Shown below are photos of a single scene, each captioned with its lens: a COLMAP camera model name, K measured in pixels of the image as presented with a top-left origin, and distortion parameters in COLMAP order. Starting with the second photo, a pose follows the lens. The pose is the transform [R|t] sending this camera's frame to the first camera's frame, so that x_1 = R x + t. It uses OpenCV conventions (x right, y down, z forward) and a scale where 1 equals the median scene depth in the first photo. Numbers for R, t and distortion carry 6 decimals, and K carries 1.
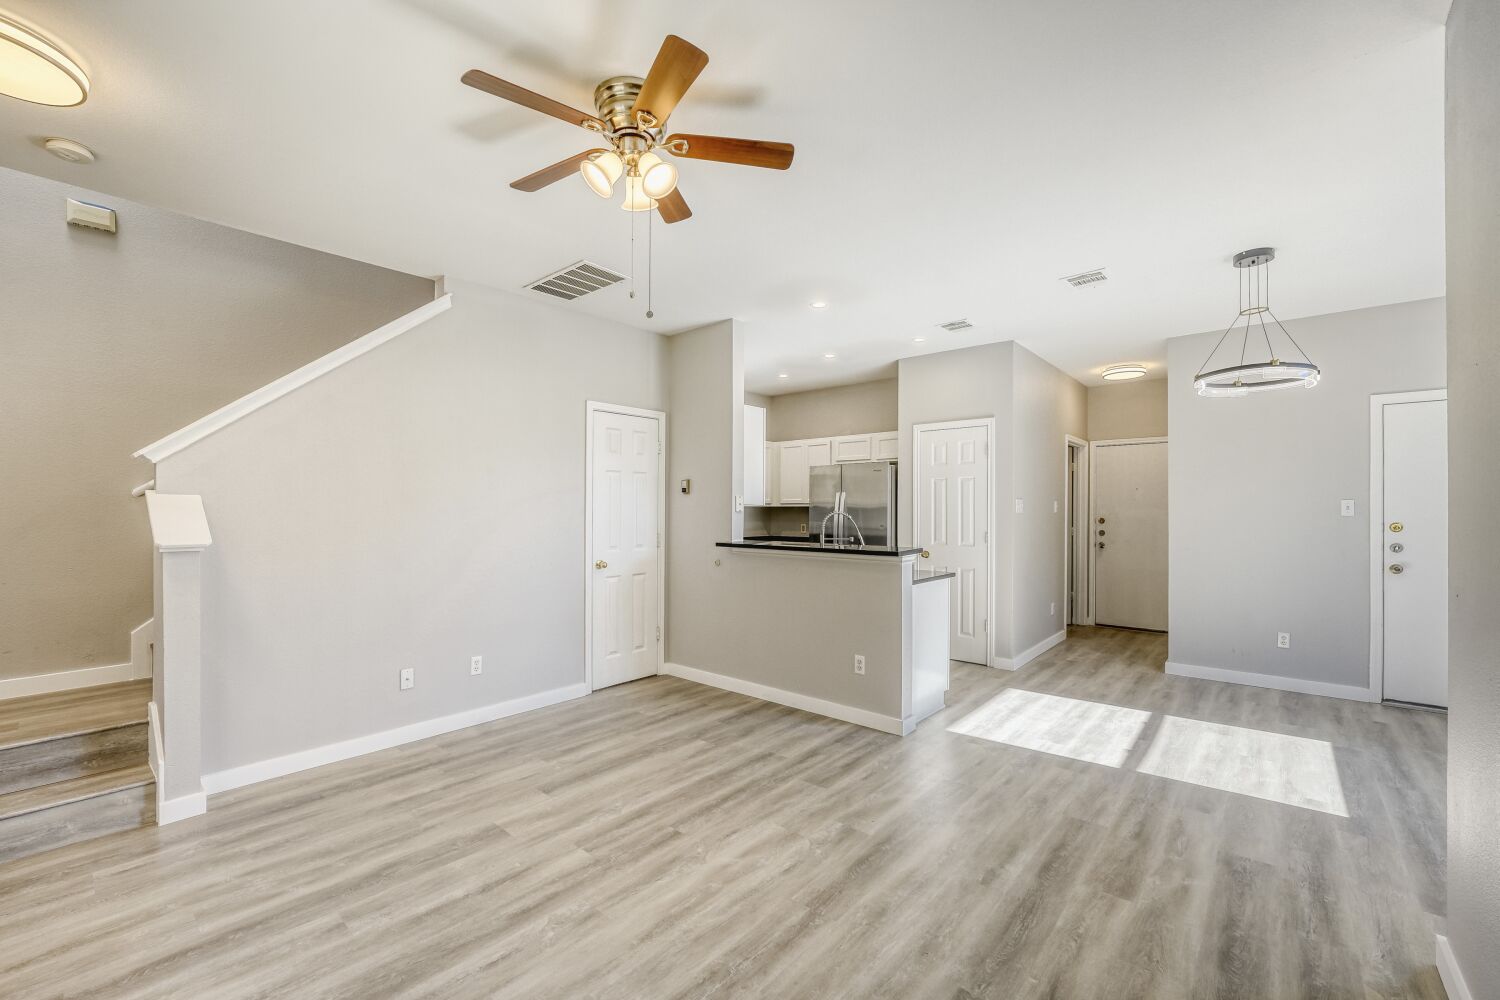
lens RADIAL K [[628.8, 0, 742.7], [0, 628.8, 506.1], [0, 0, 1]] dist [-0.033260, 0.007227]
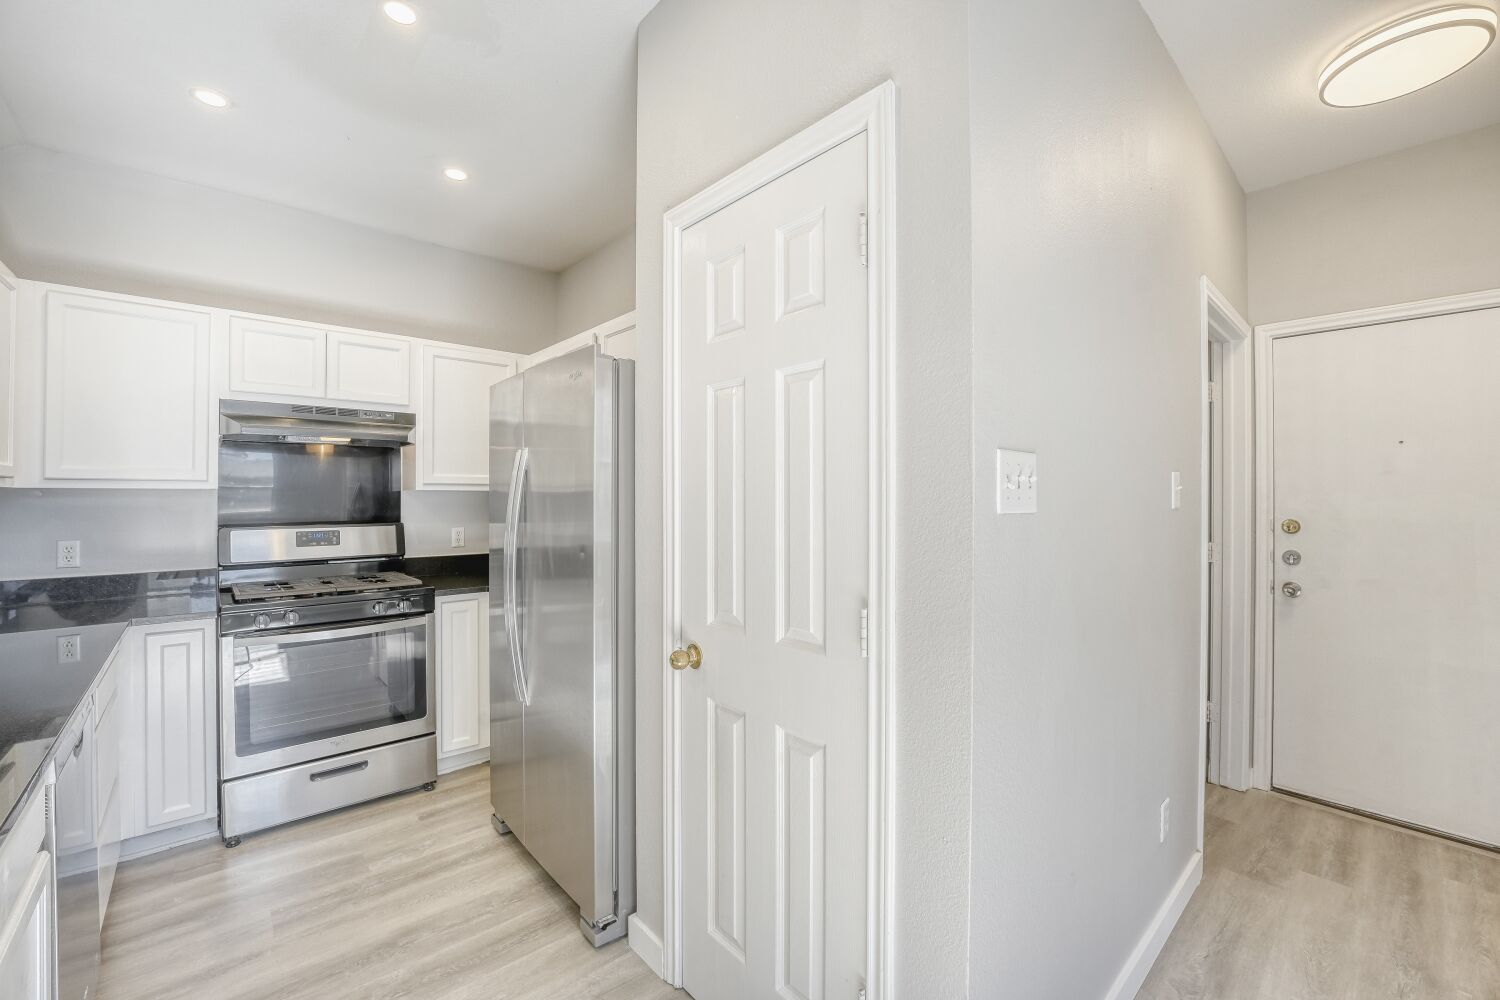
lens RADIAL K [[613.0, 0, 745.1], [0, 613.0, 494.1], [0, 0, 1]] dist [-0.030750, 0.006034]
pose [[0.992769, 0.001456, -0.120031, 0.576155], [-0.001092, 0.999995, 0.003097, 0.004701], [0.120035, -0.002943, 0.992765, 1.198883]]
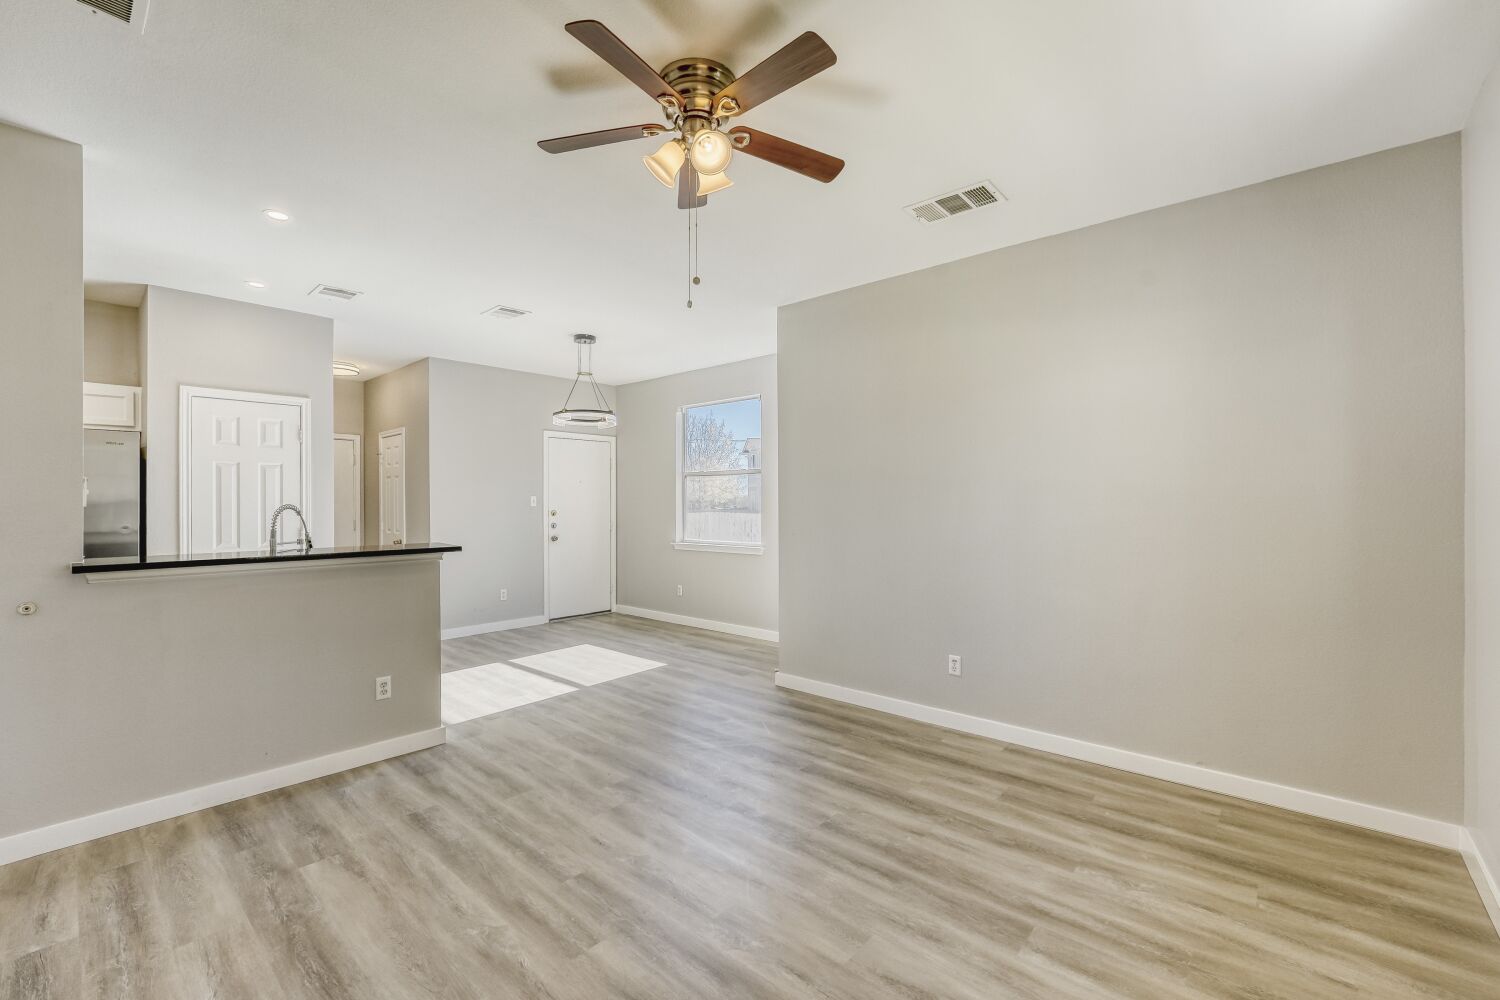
lens RADIAL K [[616.1, 0, 761.0], [0, 616.1, 500.6], [0, 0, 1]] dist [-0.034855, 0.004812]
pose [[-0.012093, 0.001068, 0.999926, -0.717425], [0.000412, 0.999999, -0.001063, 0.003491], [-0.999927, 0.000399, -0.012093, 0.573957]]
